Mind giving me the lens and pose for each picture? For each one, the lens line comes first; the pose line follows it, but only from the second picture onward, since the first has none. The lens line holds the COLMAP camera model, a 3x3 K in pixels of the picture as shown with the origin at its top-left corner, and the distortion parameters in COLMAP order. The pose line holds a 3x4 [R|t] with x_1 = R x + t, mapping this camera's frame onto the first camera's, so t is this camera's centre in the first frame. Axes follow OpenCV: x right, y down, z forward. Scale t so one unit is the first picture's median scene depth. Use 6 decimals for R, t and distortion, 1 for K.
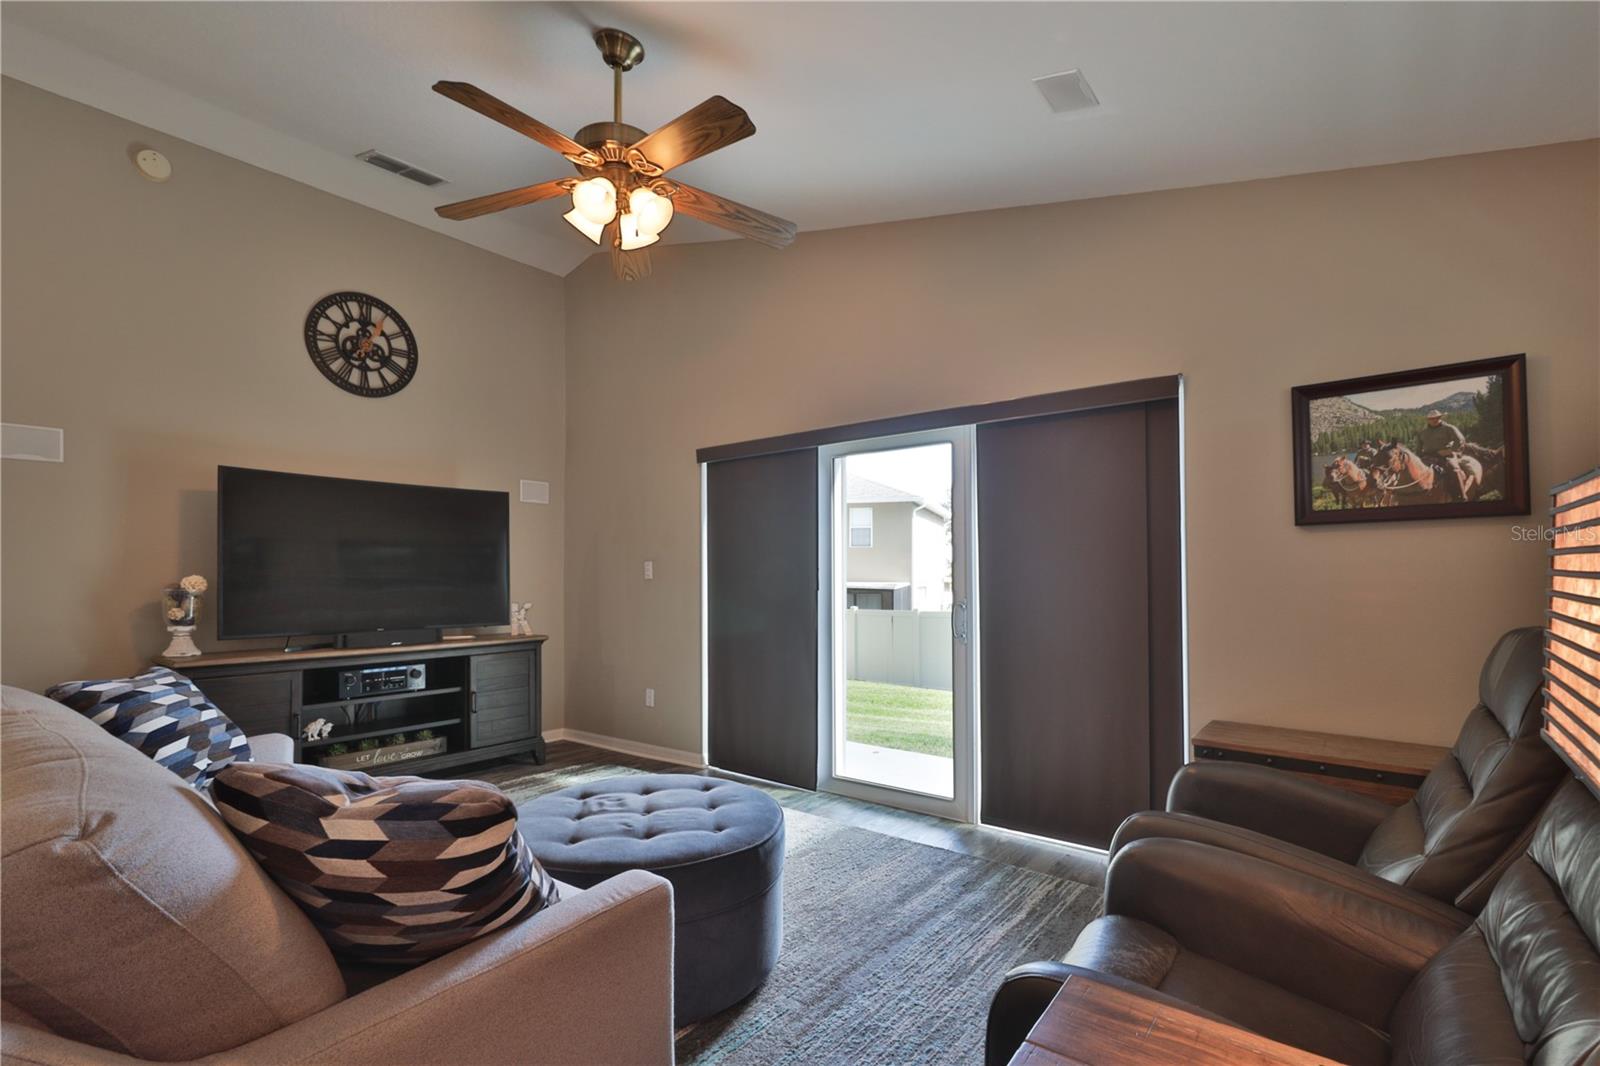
lens RADIAL K [[728.2, 0, 831.8], [0, 728.2, 561.4], [0, 0, 1]] dist [-0.003292, 0.002152]
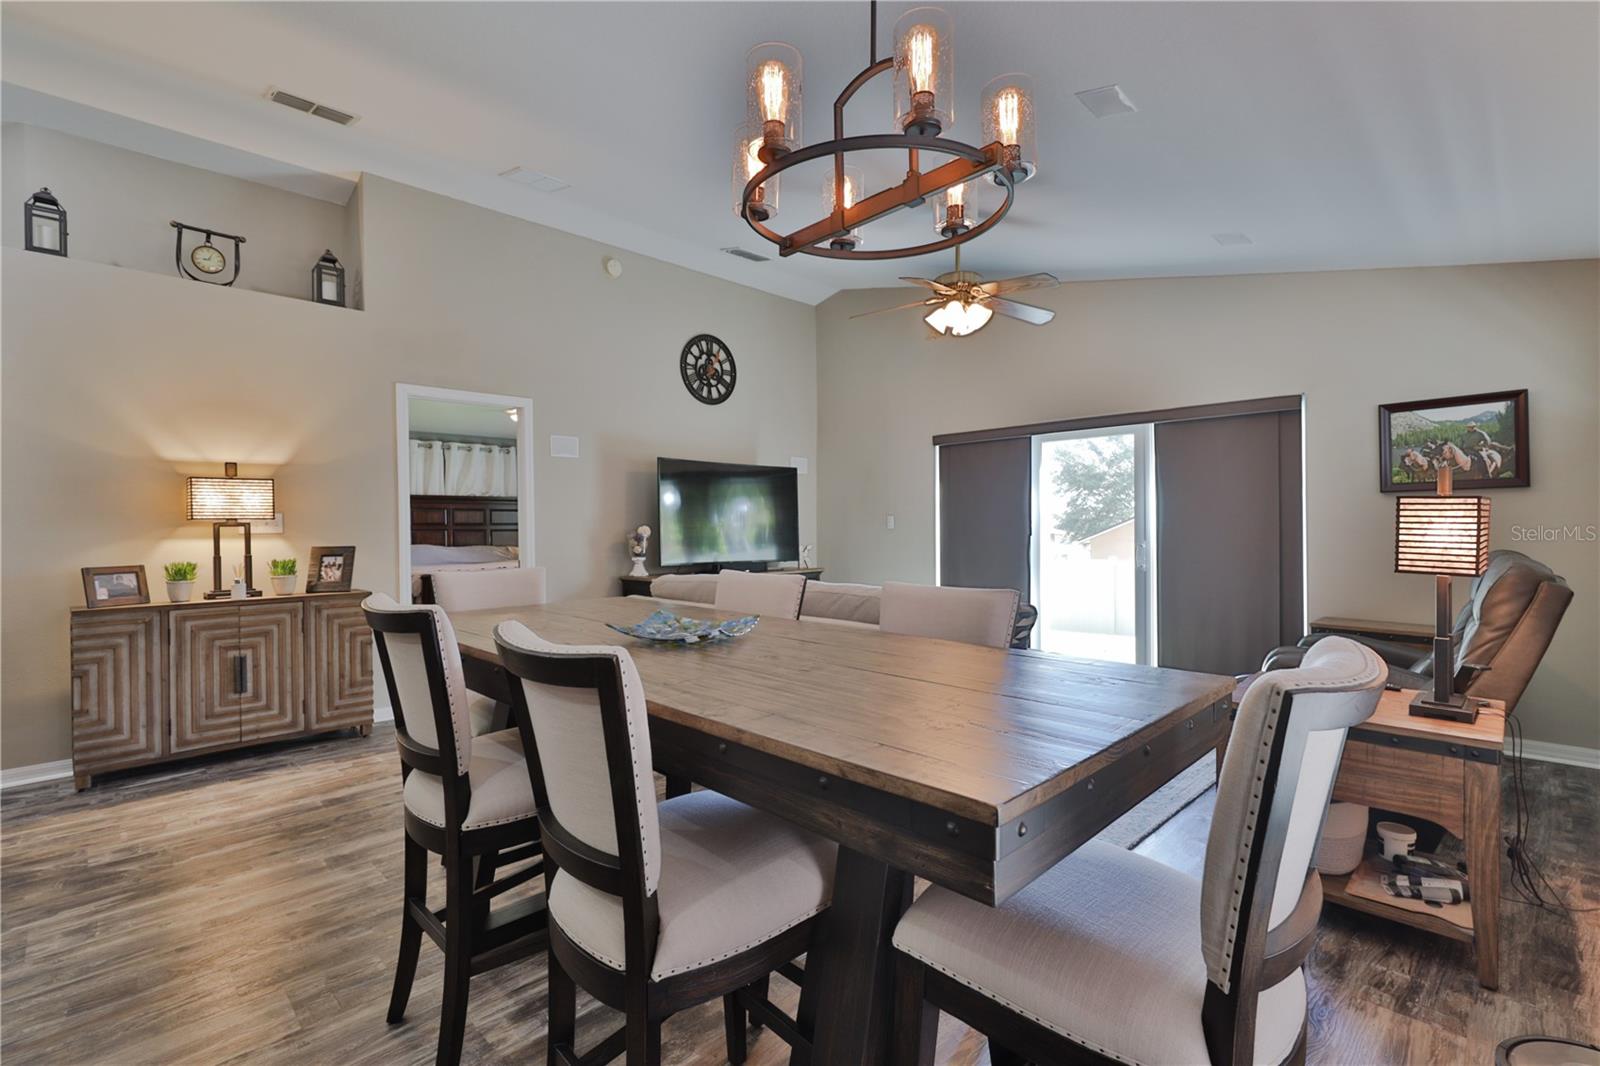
lens RADIAL K [[728.2, 0, 830.9], [0, 728.2, 525.2], [0, 0, 1]] dist [-0.003292, 0.002152]
pose [[0.992727, -0.001915, -0.120373, -0.278811], [0.003945, 0.999854, 0.016627, -0.007327], [0.120324, -0.016981, 0.992589, -0.555842]]
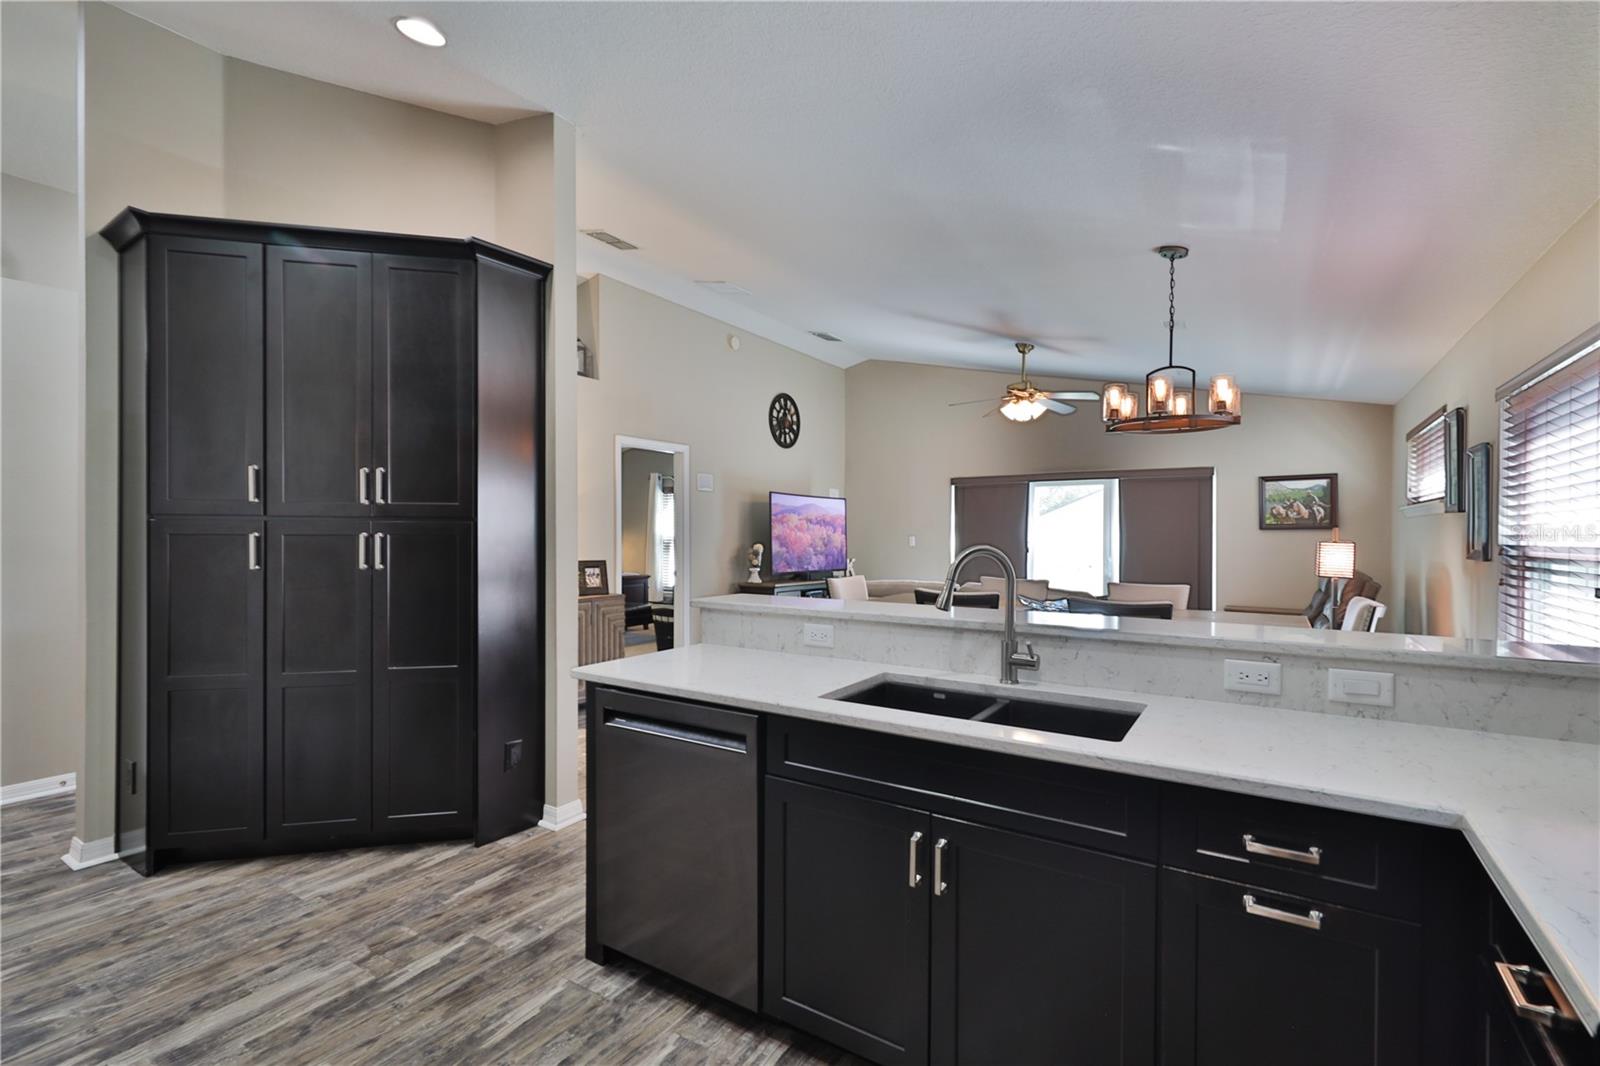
lens RADIAL K [[728.2, 0, 836.0], [0, 728.2, 532.7], [0, 0, 1]] dist [-0.003292, 0.002152]
pose [[0.994708, 0.009539, 0.102302, -0.885660], [-0.010869, 0.999863, 0.012444, -0.042500], [-0.102170, -0.013490, 0.994676, -1.119954]]
